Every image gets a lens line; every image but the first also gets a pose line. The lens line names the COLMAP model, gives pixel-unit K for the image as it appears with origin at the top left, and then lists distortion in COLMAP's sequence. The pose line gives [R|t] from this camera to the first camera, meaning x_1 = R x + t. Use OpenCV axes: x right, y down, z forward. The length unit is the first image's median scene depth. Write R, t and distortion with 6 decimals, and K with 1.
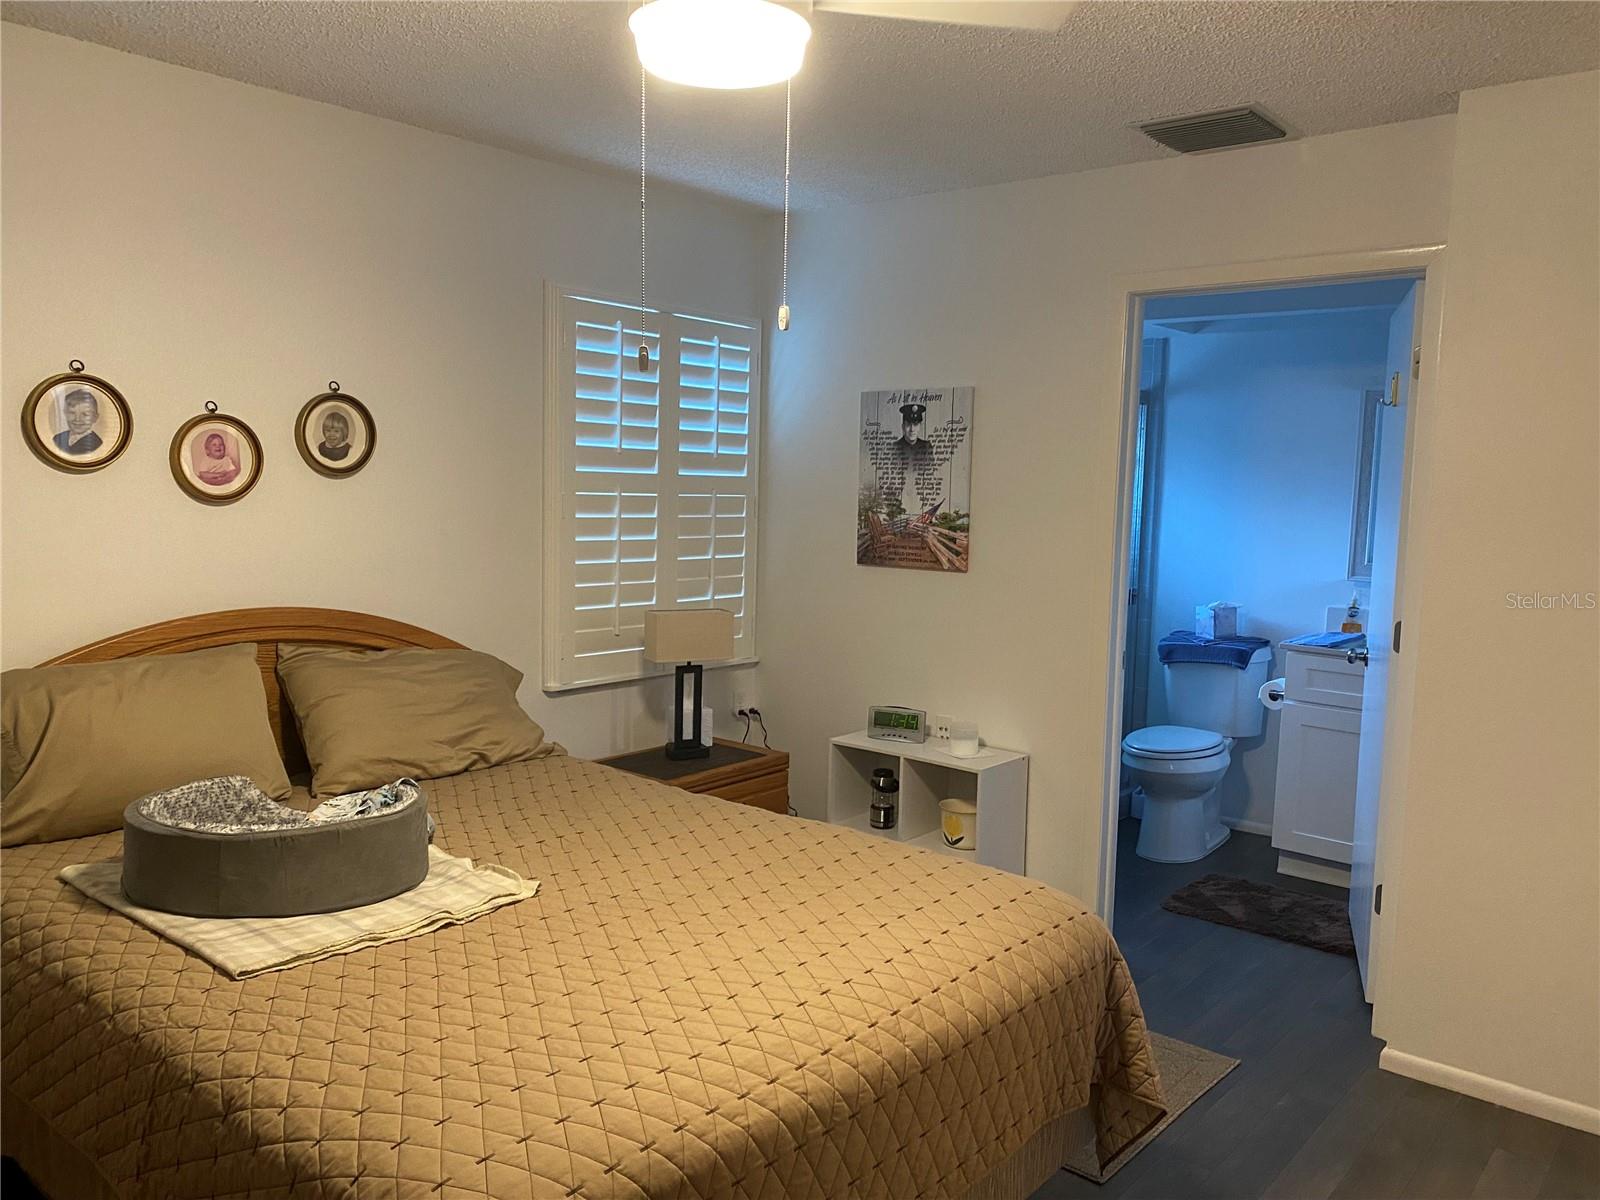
lens RADIAL K [[1214.0, 0, 776.0], [0, 1214.0, 602.2], [0, 0, 1]] dist [0.035890, -0.045915]
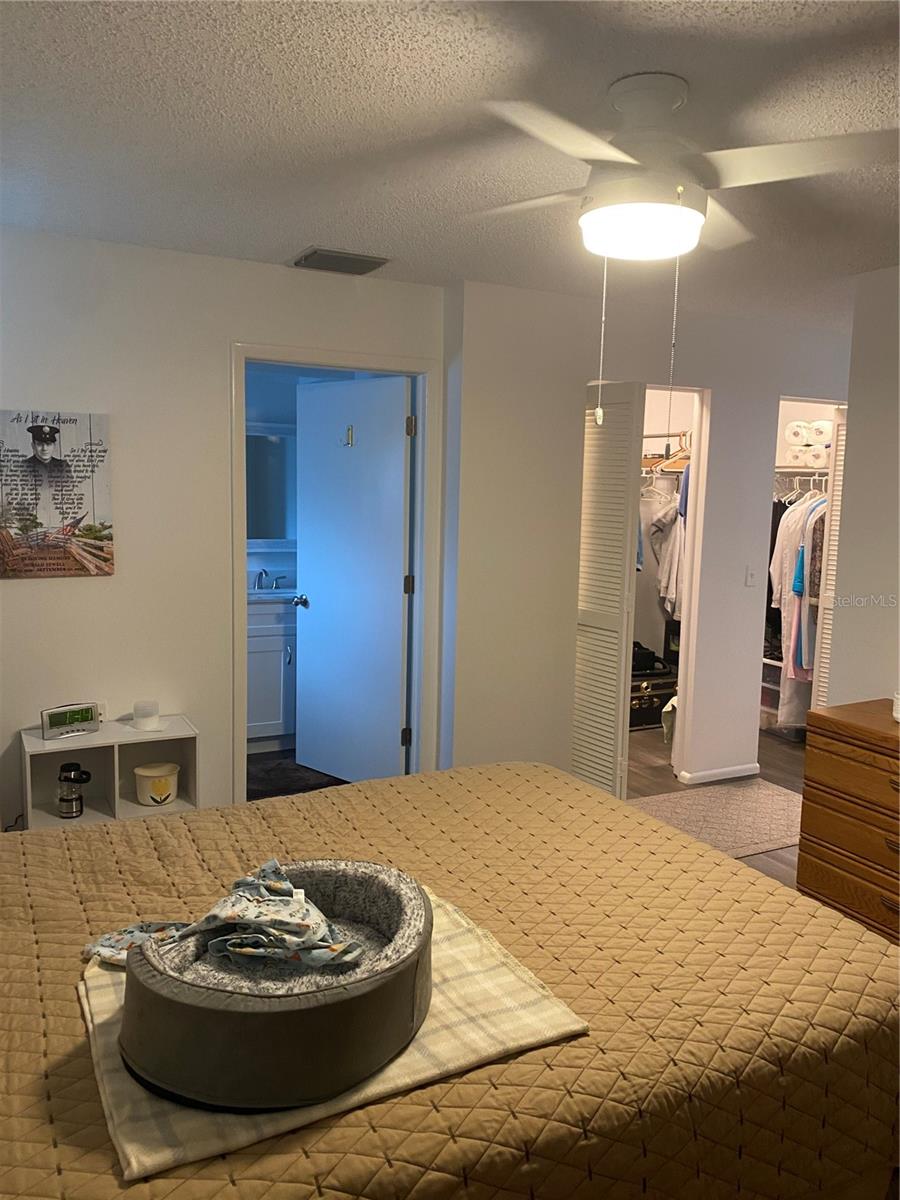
lens RADIAL K [[910.5, 0, 454.3], [0, 910.5, 591.0], [0, 0, 1]] dist [0.035890, -0.045915]
pose [[0.360830, -0.119297, 0.924970, -0.526741], [0.094796, 0.991340, 0.090877, -0.057360], [-0.927801, 0.054892, 0.369014, 0.375096]]
